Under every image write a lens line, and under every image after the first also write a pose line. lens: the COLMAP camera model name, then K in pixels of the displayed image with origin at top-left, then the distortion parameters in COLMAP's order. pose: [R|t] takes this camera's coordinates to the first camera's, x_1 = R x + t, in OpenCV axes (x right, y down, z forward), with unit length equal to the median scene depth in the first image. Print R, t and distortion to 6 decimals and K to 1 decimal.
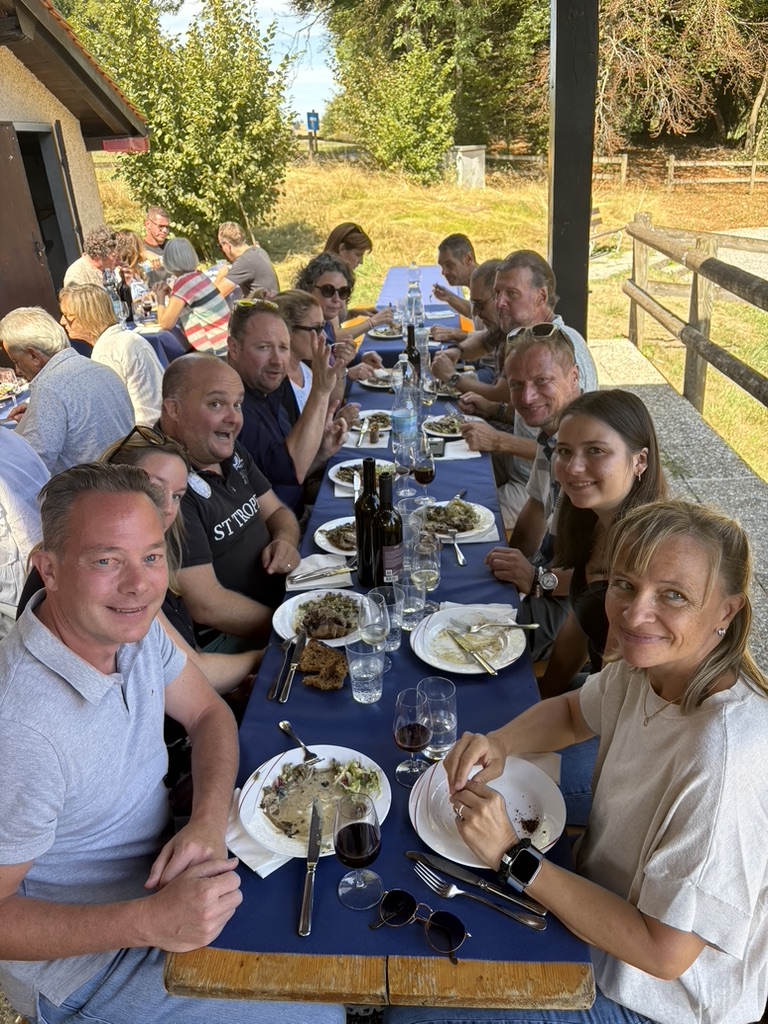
lens RADIAL K [[770.2, 0, 384.0], [0, 770.2, 512.0], [0, 0, 1]] dist [0.040005, -0.032618]
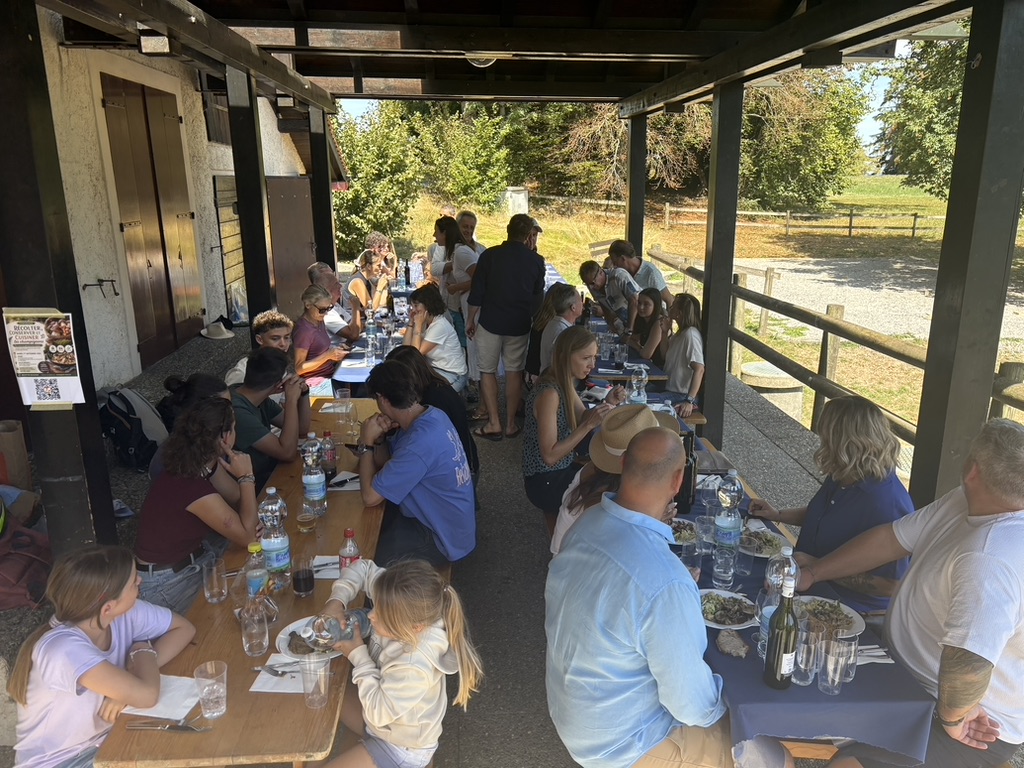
lens RADIAL K [[770.2, 0, 509.7], [0, 770.2, 381.7], [0, 0, 1]] dist [0.040005, -0.032618]
pose [[0.989490, 0.026923, 0.142076, -0.081582], [-0.001492, 0.984364, -0.176140, 0.079173], [-0.144596, 0.174077, 0.974058, -0.208607]]
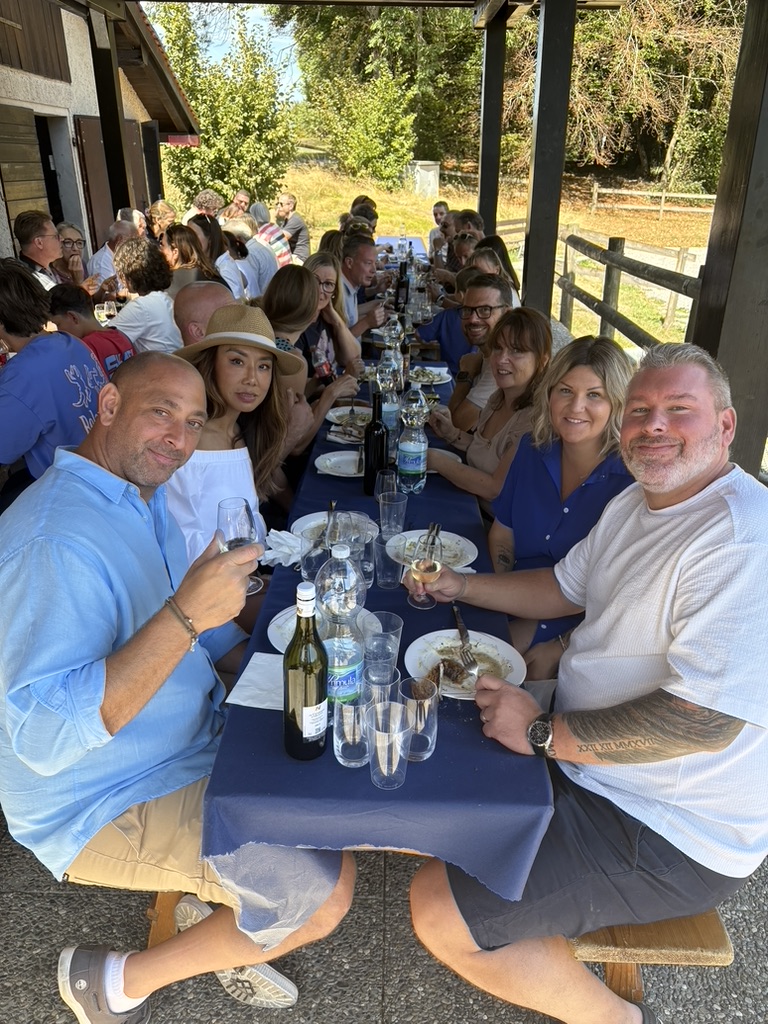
lens RADIAL K [[774.5, 0, 389.7], [0, 774.5, 508.0], [0, 0, 1]] dist [0.033332, -0.001251]
pose [[0.995524, 0.038792, 0.086181, -0.027542], [-0.037241, 0.999115, -0.019533, 0.081064], [-0.086863, 0.016236, 0.996088, -0.168395]]
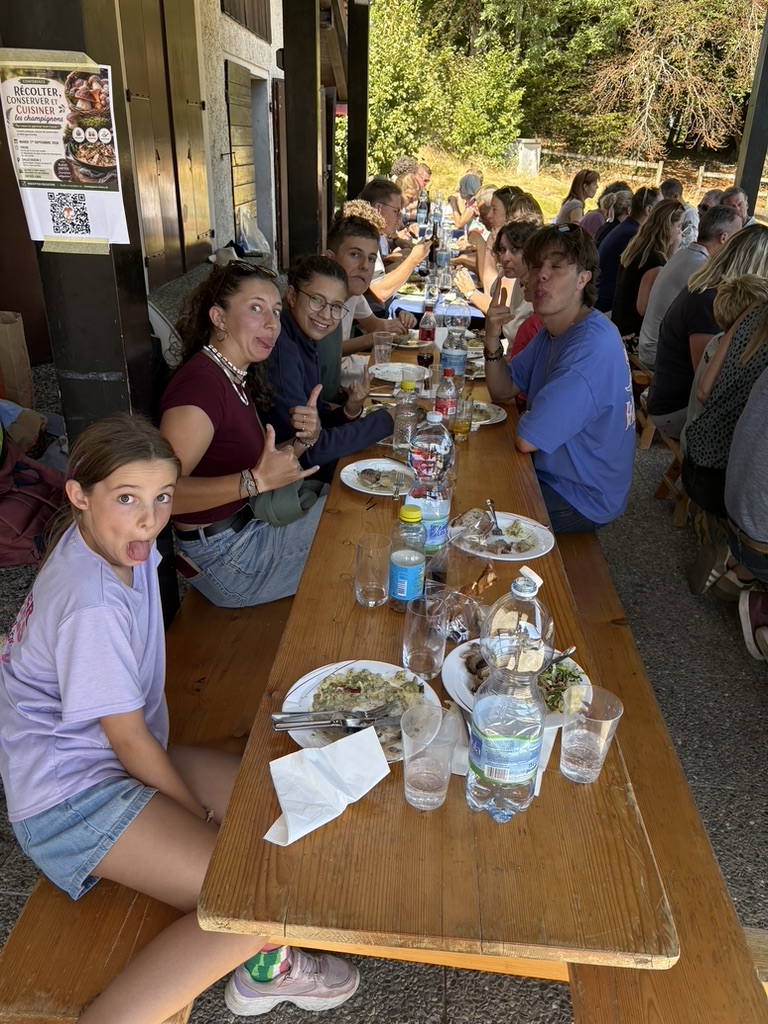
lens RADIAL K [[777.4, 0, 384.0], [0, 777.4, 512.0], [0, 0, 1]] dist [0.046041, -0.055124]
pose [[0.995680, 0.083678, 0.040229, -0.110150], [-0.084067, 0.996428, 0.008058, 0.083436], [-0.039411, -0.011405, 0.999158, -0.147353]]
